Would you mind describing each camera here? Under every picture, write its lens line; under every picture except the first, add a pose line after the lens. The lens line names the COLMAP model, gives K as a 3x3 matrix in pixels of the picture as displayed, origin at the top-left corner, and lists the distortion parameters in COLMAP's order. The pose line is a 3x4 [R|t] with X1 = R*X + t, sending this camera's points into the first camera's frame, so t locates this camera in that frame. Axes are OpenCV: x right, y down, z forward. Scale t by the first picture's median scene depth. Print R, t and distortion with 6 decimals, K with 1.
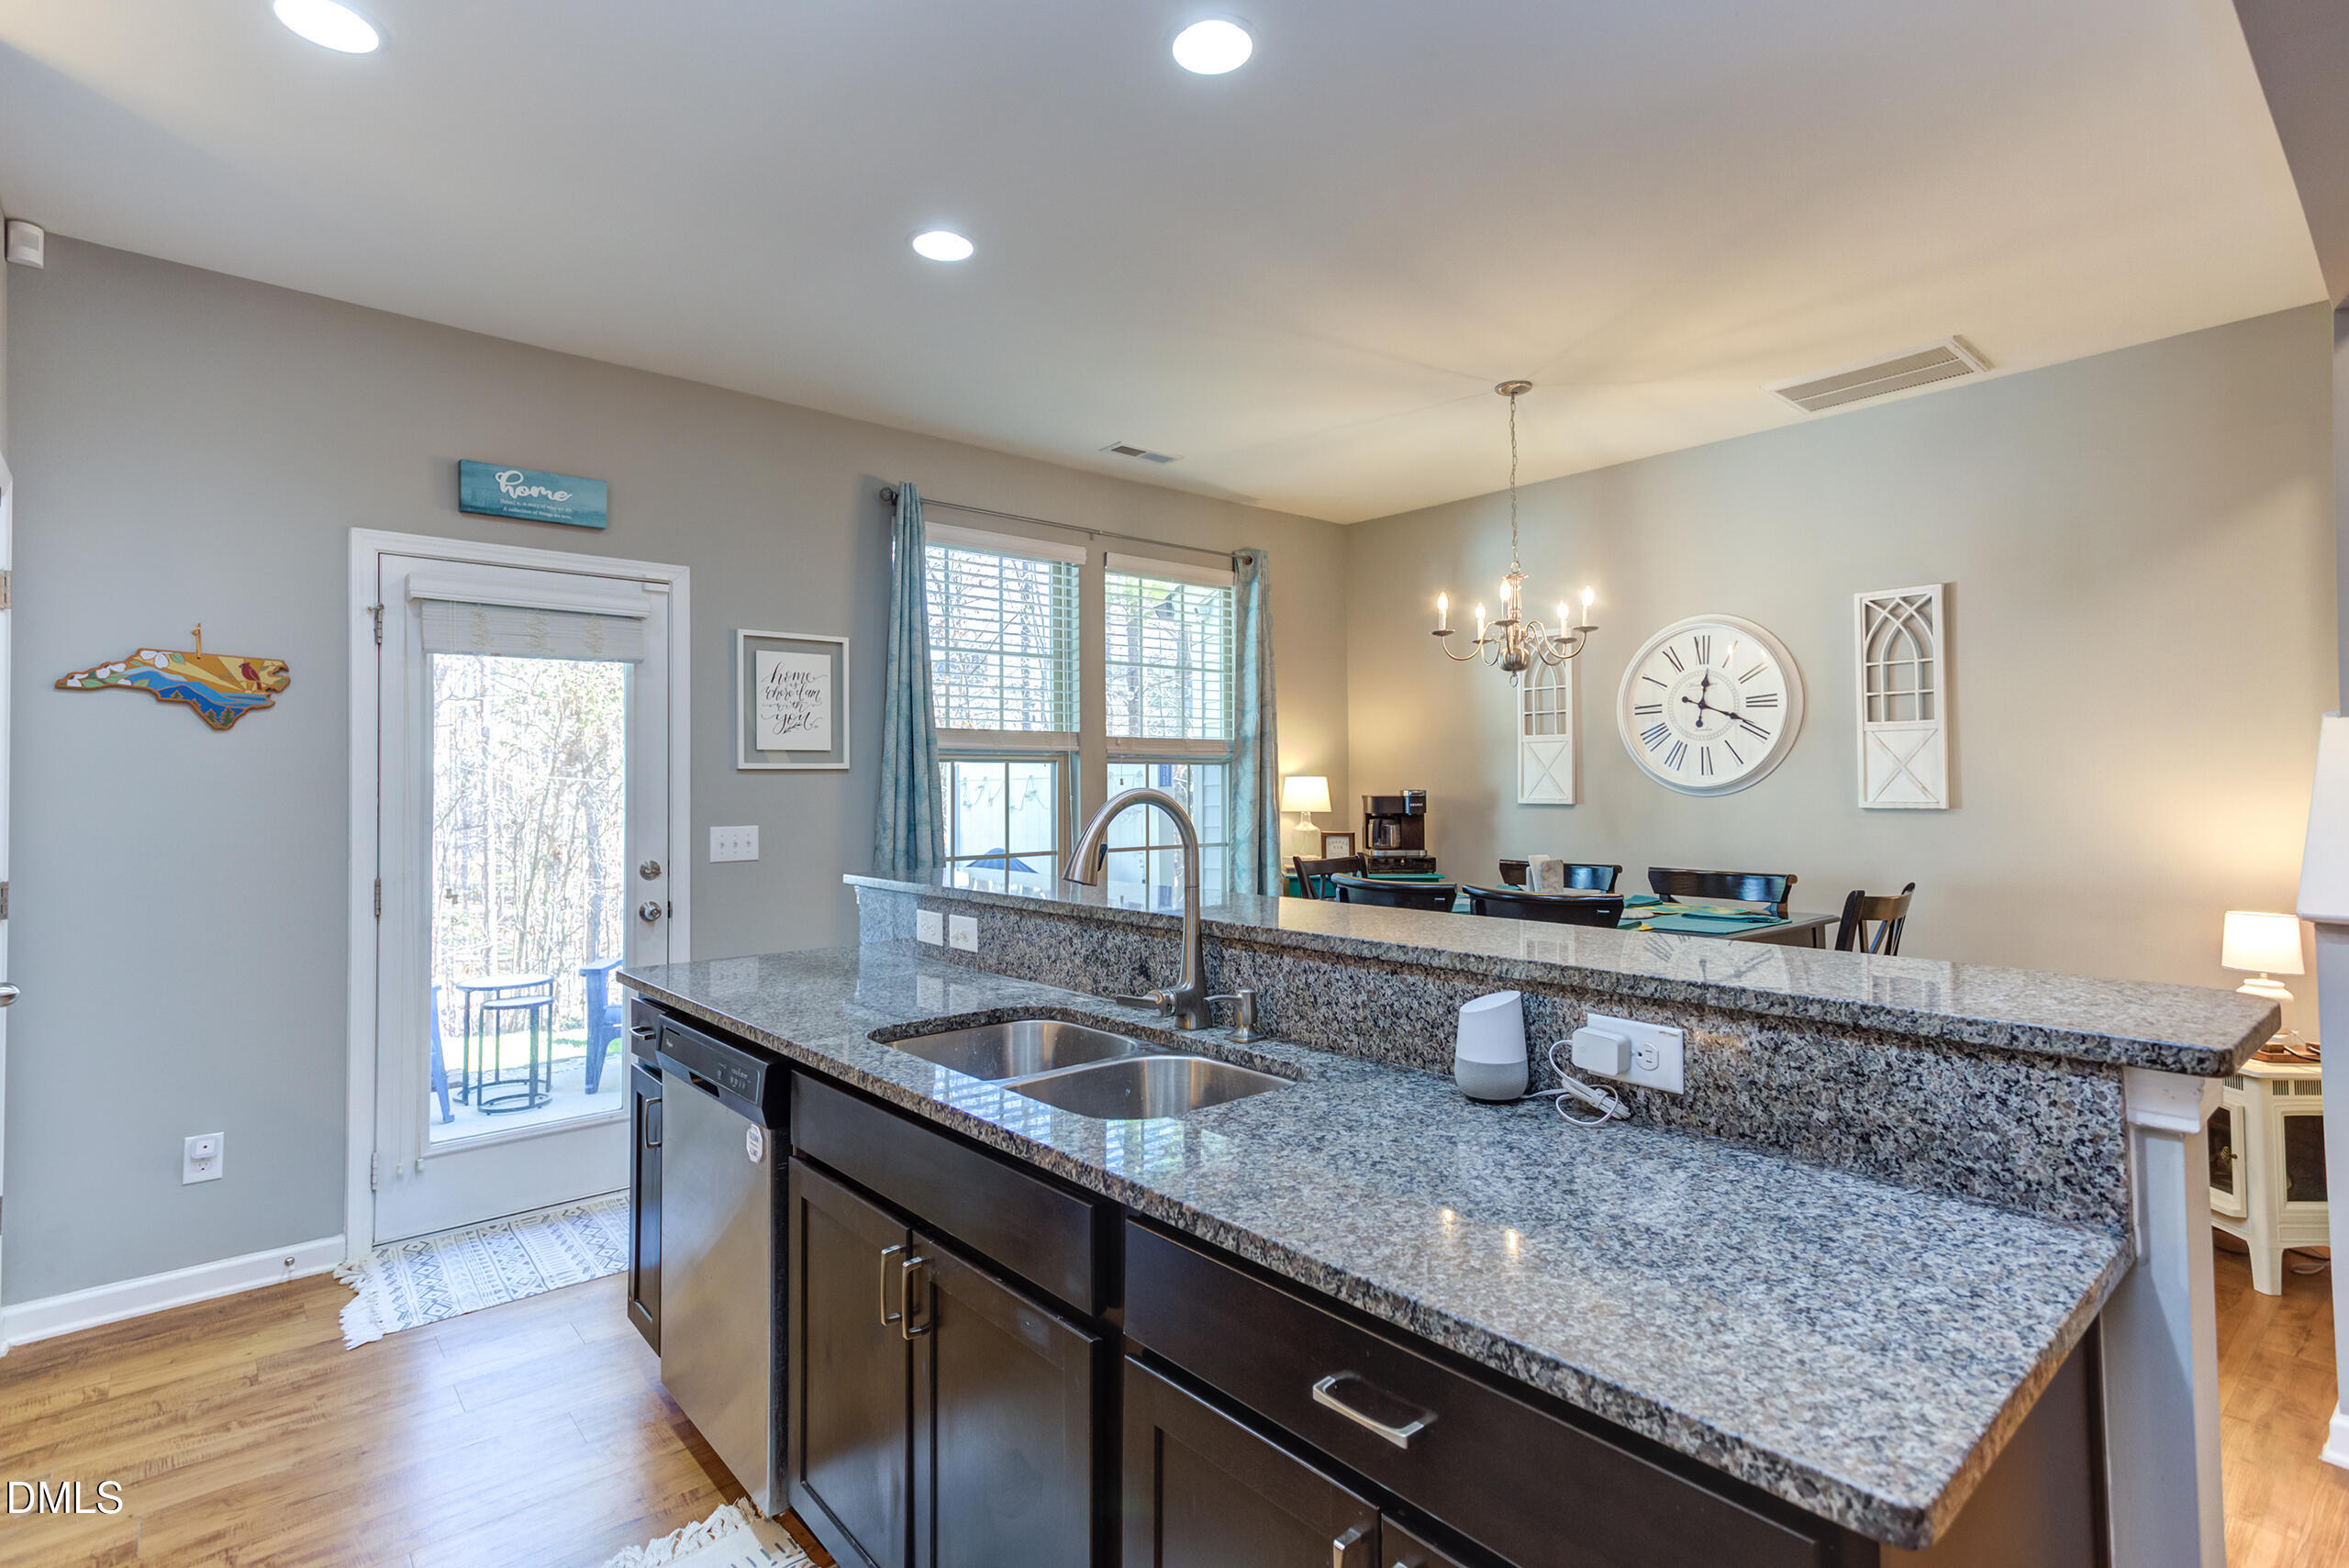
lens RADIAL K [[1129.4, 0, 1170.6], [0, 1129.4, 763.5], [0, 0, 1]] dist [0.014622, 0.000131]
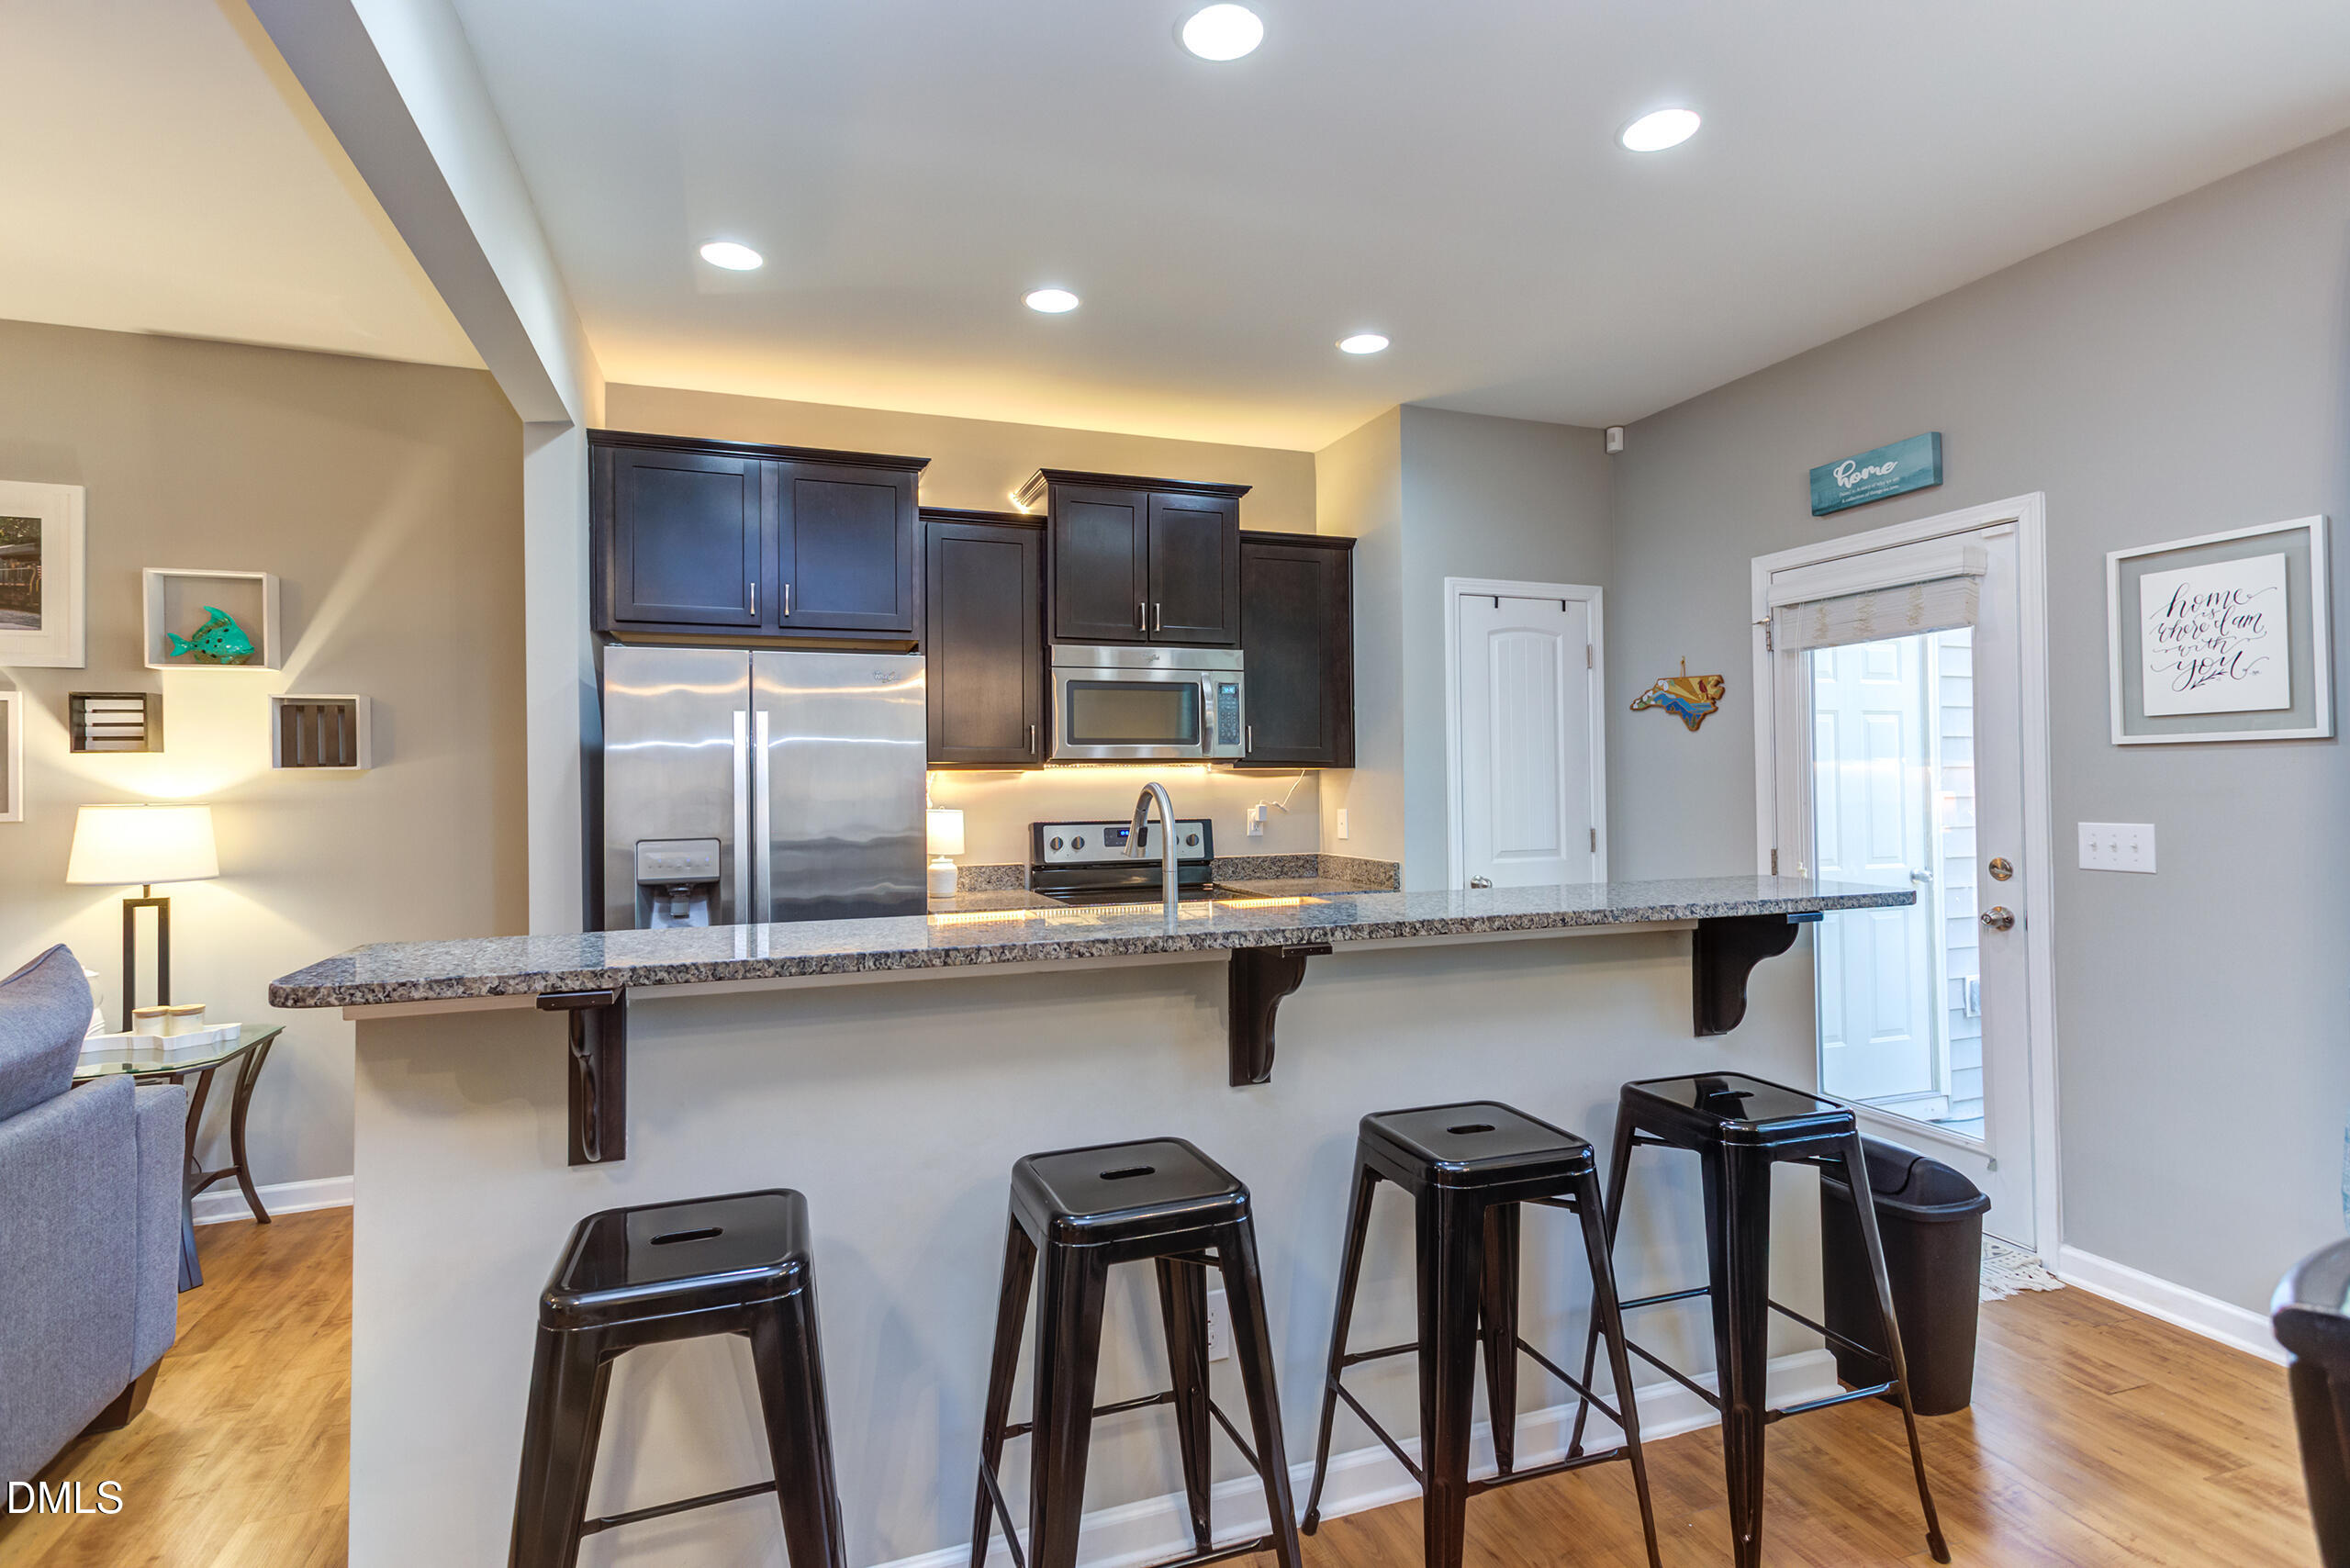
lens RADIAL K [[1130.0, 0, 1171.1], [0, 1130.0, 763.5], [0, 0, 1]] dist [0.014622, 0.000131]
pose [[-0.362192, -0.001506, -0.932102, 0.548855], [0.034816, 0.999279, -0.015143, 0.007424], [0.931453, -0.037937, -0.361879, 0.732290]]
